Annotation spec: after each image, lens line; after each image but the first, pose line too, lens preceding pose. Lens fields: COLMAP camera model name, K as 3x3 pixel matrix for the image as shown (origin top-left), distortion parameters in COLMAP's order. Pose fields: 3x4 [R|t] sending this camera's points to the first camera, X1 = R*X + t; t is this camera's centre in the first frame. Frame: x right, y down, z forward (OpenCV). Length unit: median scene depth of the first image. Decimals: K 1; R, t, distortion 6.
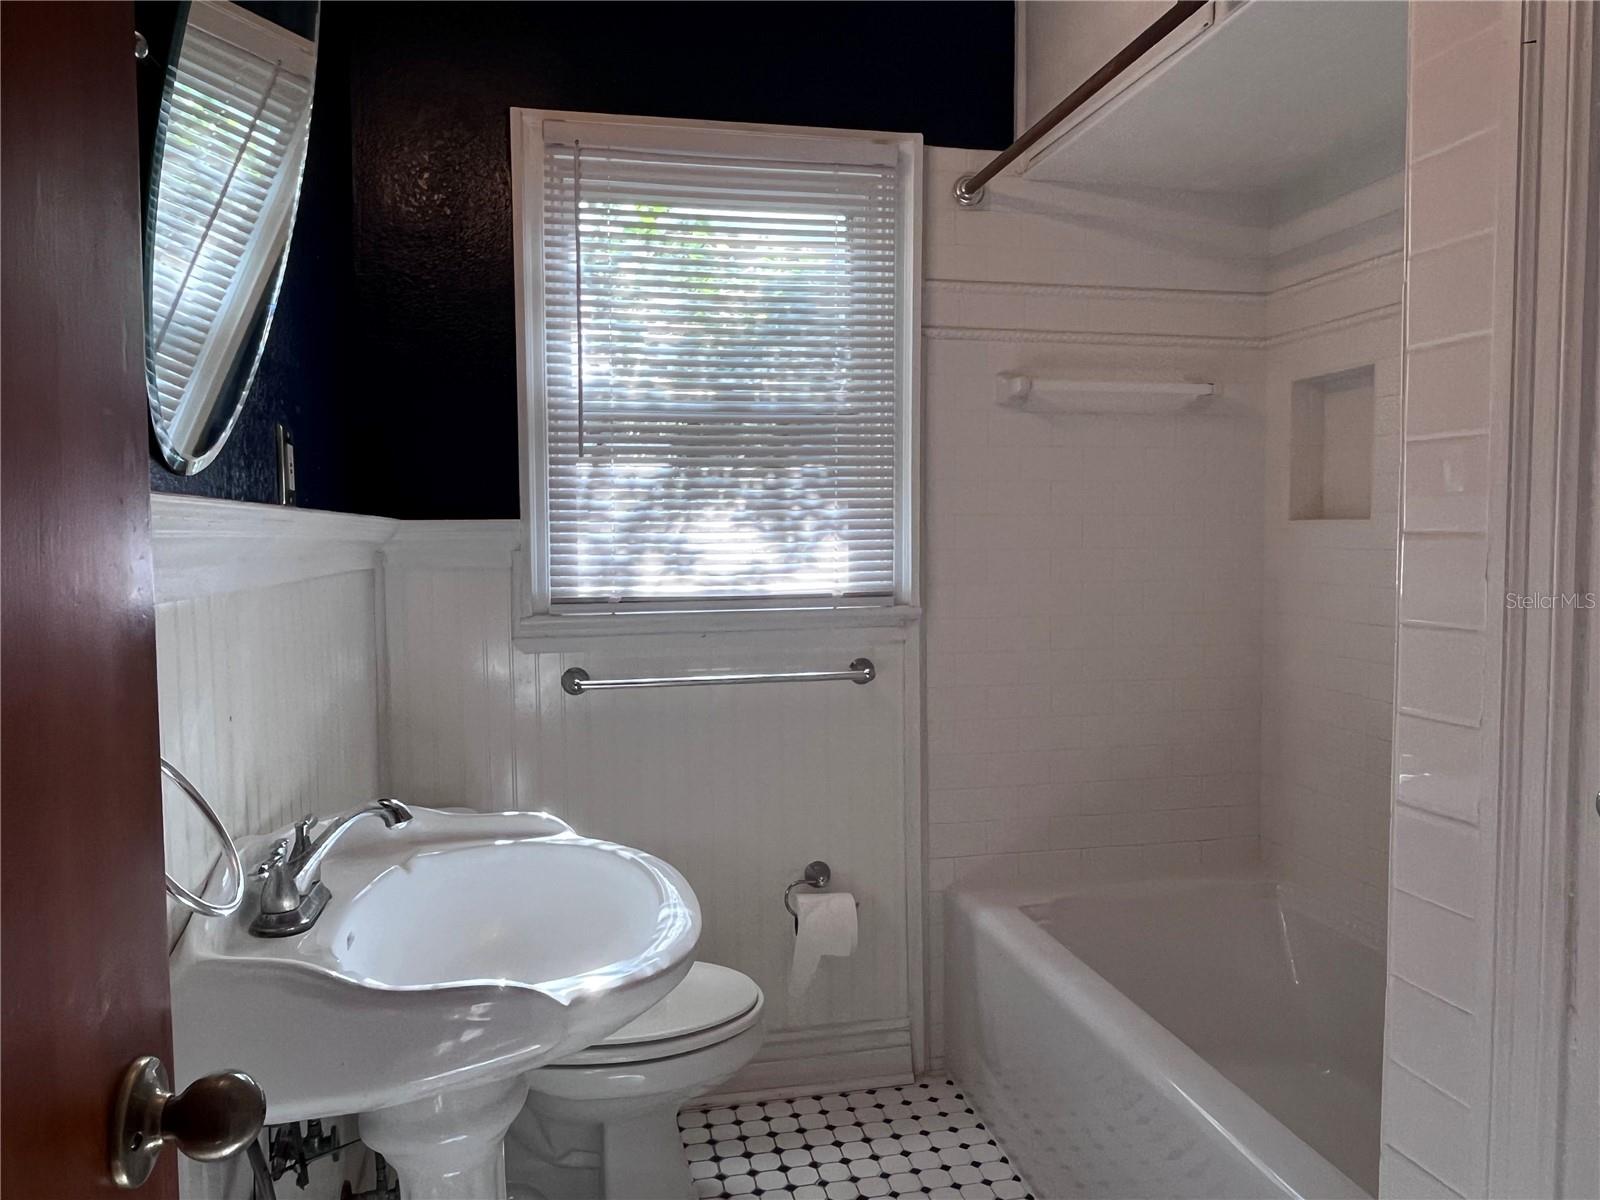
lens RADIAL K [[1083.0, 0, 800.0], [0, 1083.0, 600.0], [0, 0, 1]] dist [0.000178, -0.006638]
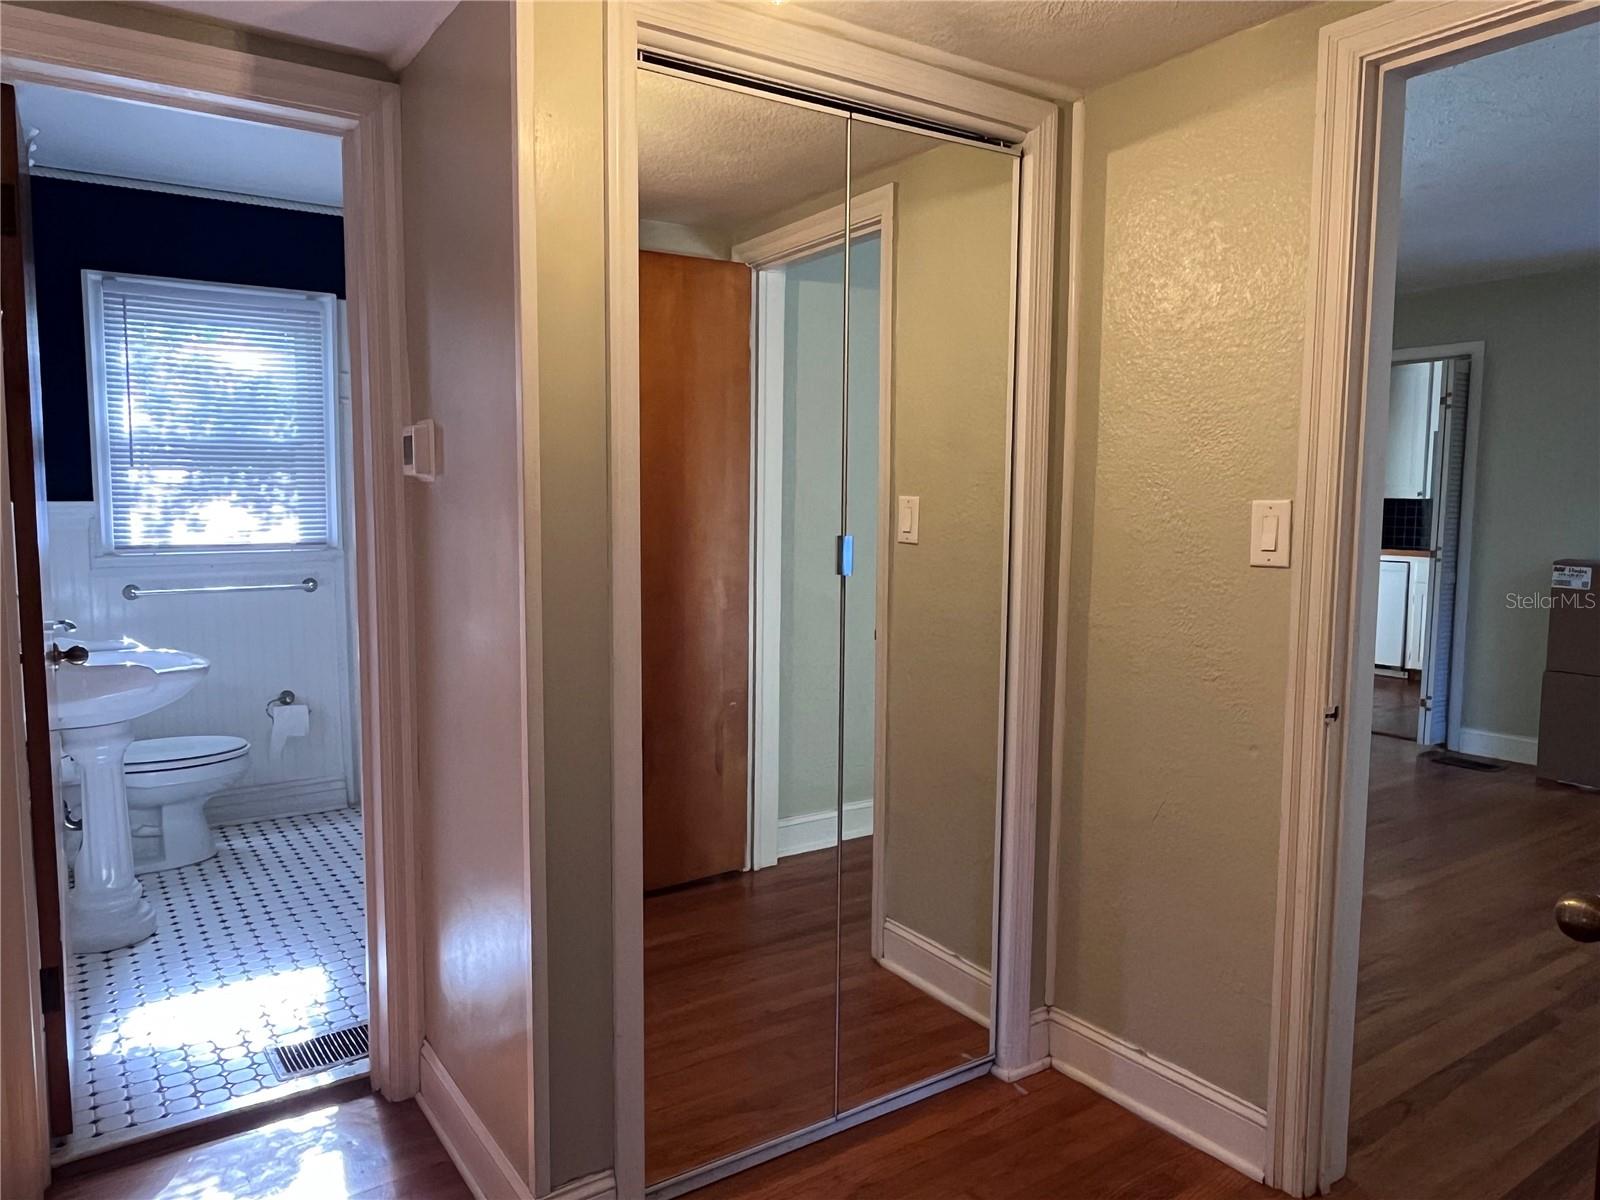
lens RADIAL K [[1098.6, 0, 800.0], [0, 1098.6, 600.0], [0, 0, 1]] dist [0.015491, 0.001186]
pose [[0.917248, -0.022557, 0.397678, 0.079181], [0.017177, 0.999706, 0.017086, 0.076273], [-0.397947, -0.008841, 0.917366, -1.116158]]
